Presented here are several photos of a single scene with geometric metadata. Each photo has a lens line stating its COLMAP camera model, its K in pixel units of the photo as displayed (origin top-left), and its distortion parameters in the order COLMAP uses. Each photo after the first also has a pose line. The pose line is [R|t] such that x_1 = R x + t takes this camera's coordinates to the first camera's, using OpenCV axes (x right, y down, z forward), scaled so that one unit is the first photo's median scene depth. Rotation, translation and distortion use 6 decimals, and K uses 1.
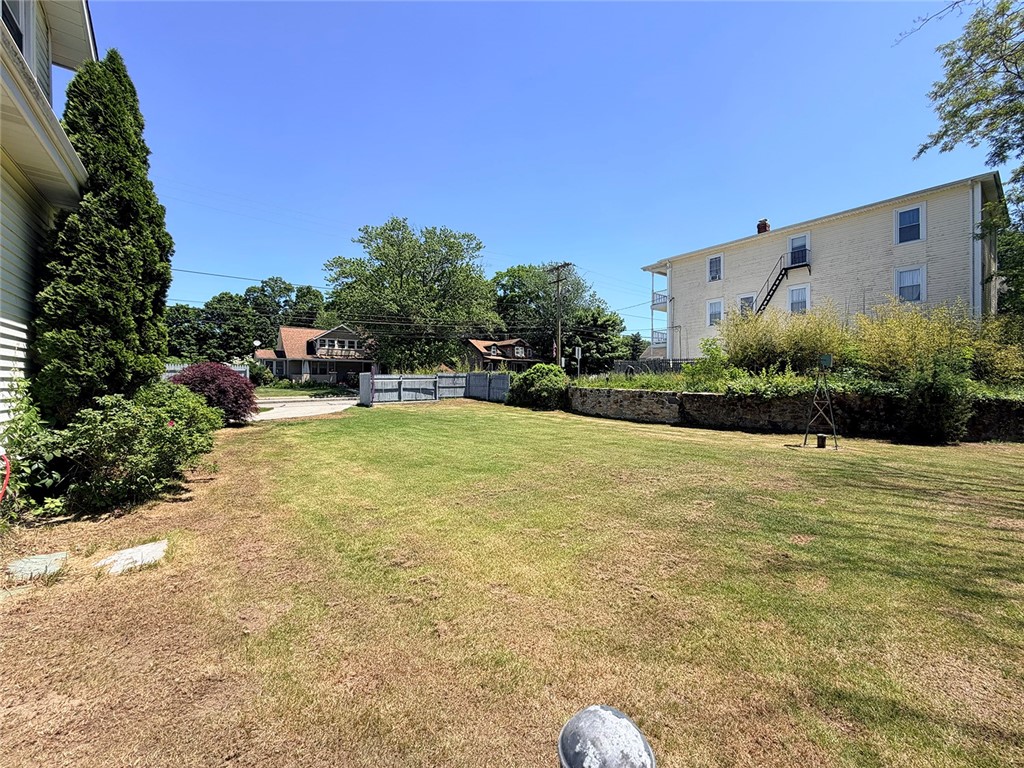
lens RADIAL K [[415.0, 0, 516.9], [0, 415.0, 389.0], [0, 0, 1]] dist [0.000868, -0.000754]
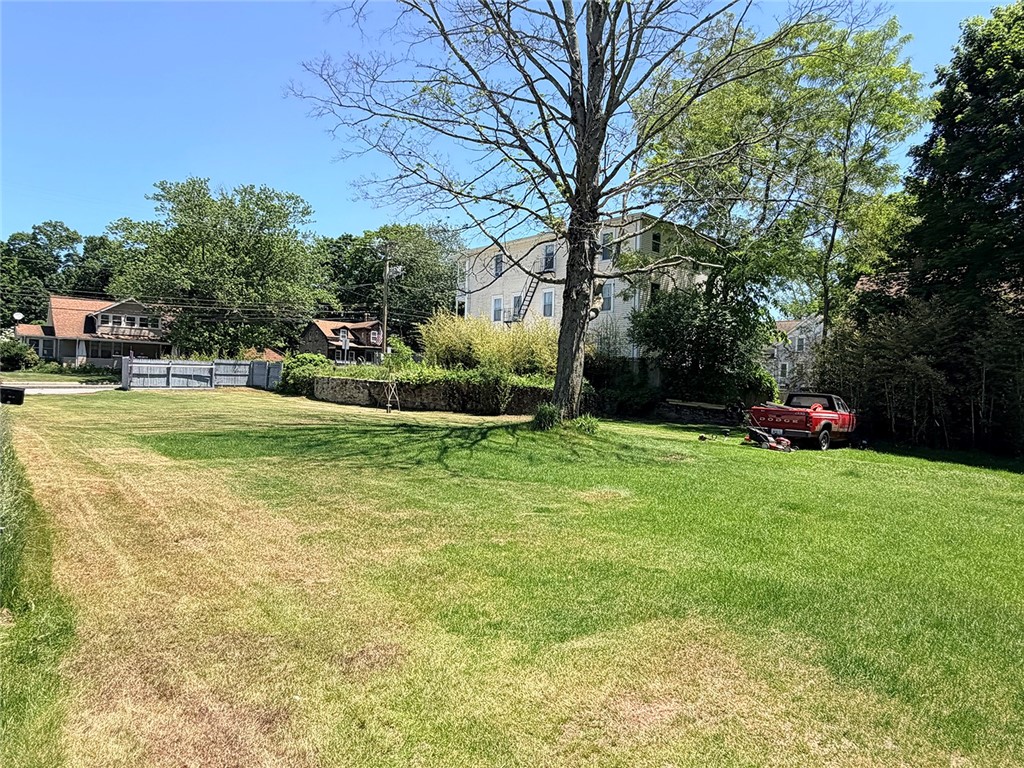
lens RADIAL K [[628.9, 0, 513.2], [0, 628.9, 387.3], [0, 0, 1]] dist [0.008040, 0.000959]
pose [[0.995252, 0.026693, 0.093599, 0.215484], [-0.026120, 0.999632, -0.007340, 0.010645], [-0.093760, 0.004861, 0.995583, -0.306153]]
